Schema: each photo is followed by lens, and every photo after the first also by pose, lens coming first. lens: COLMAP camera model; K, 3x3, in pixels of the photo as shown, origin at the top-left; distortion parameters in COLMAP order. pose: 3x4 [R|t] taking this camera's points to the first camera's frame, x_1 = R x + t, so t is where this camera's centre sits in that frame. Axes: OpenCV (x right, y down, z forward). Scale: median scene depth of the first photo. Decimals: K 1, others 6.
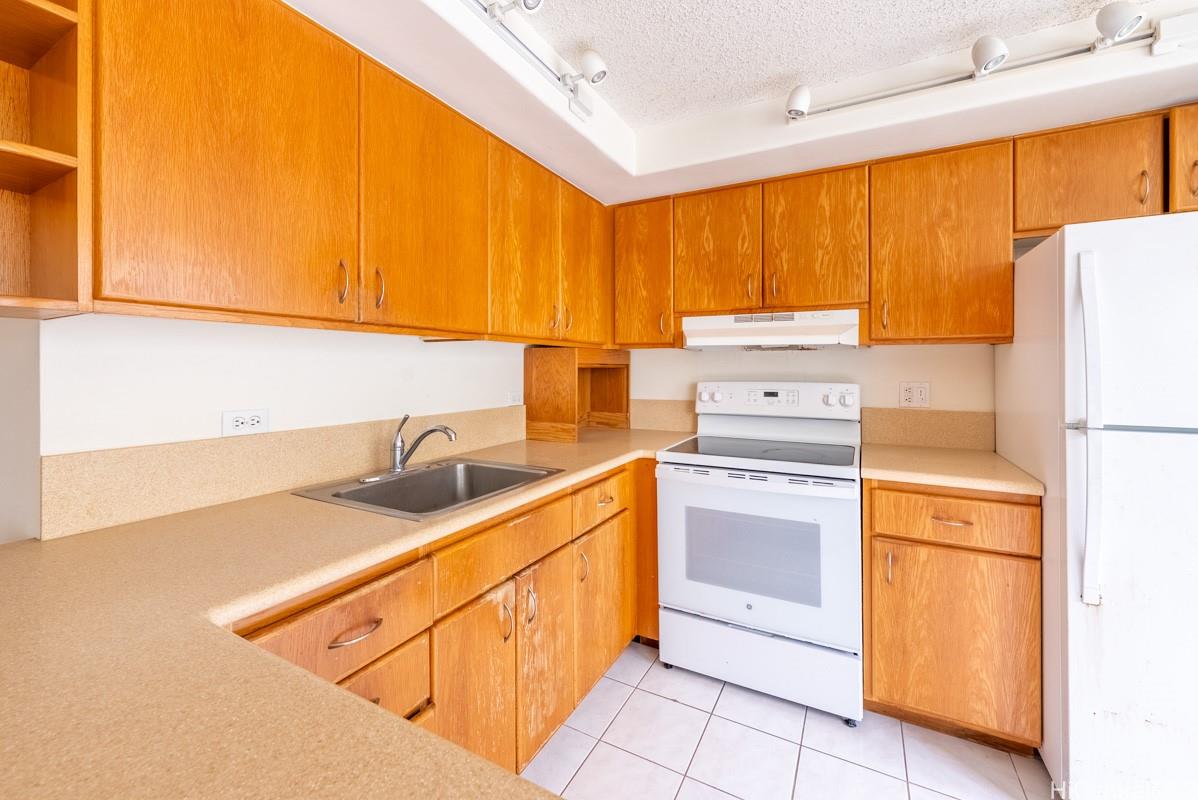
lens RADIAL K [[481.8, 0, 599.1], [0, 481.8, 365.4], [0, 0, 1]] dist [0.000008, -0.000031]
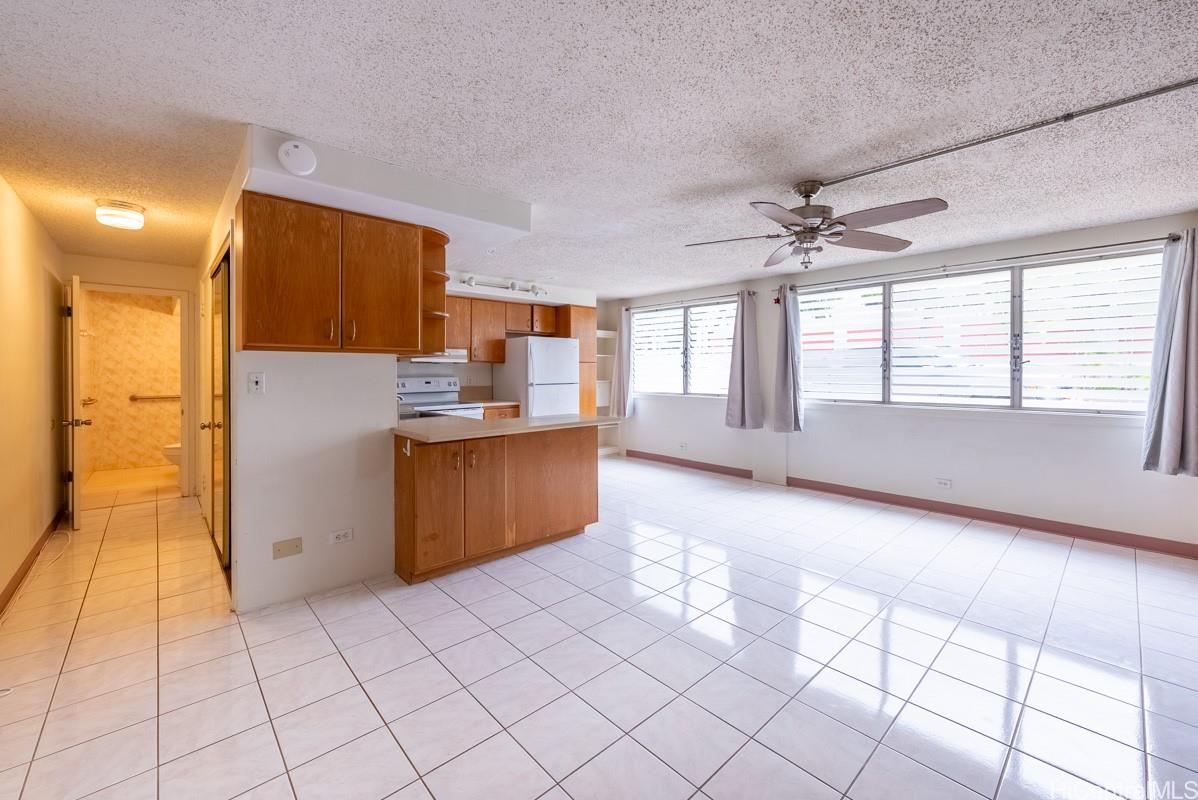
lens RADIAL K [[498.9, 0, 598.6], [0, 498.9, 372.1], [0, 0, 1]] dist [0.001086, 0.000245]
pose [[0.324356, -0.003320, 0.945929, -1.969156], [-0.001331, 0.999991, 0.003966, -0.001330], [-0.945934, -0.002545, 0.324349, -0.653175]]
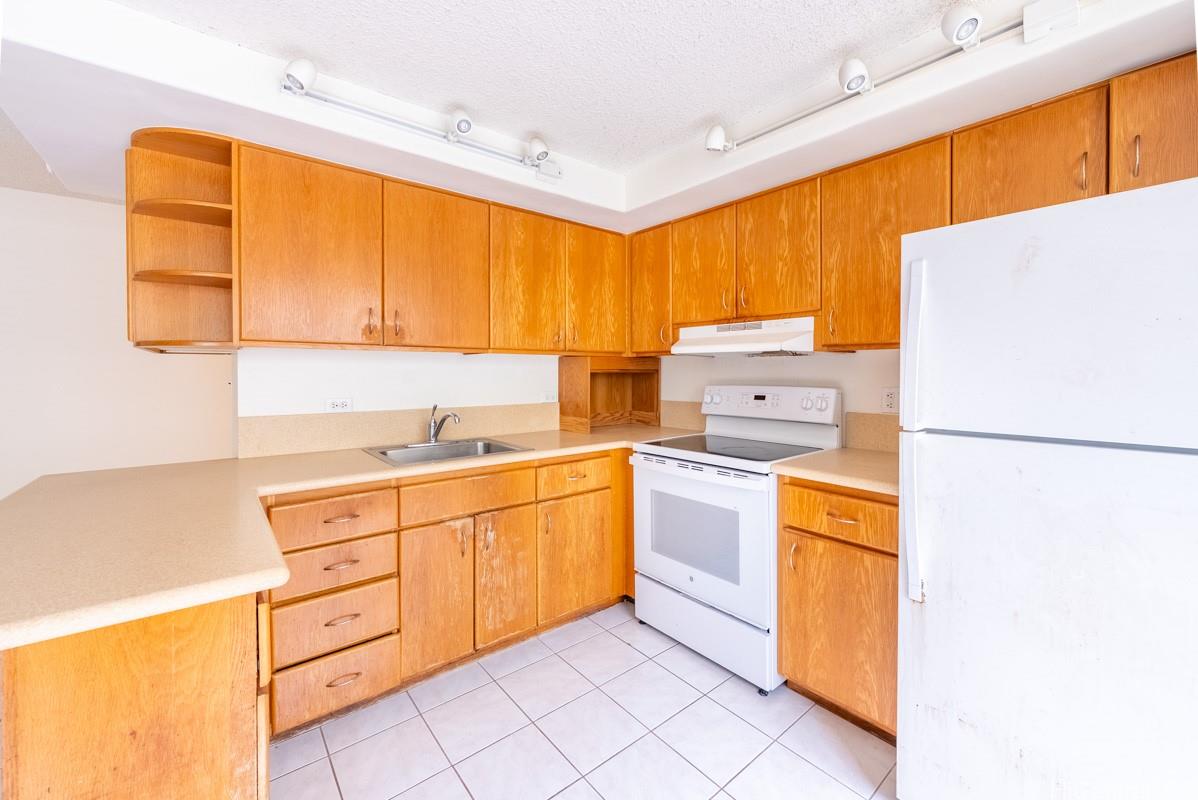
lens RADIAL K [[478.8, 0, 593.6], [0, 478.8, 375.1], [0, 0, 1]] dist [0.001060, 0.000103]
pose [[0.922454, 0.001733, -0.386103, 0.516029], [0.002476, 0.999943, 0.010403, -0.002343], [0.386099, -0.010552, 0.922397, -0.143225]]
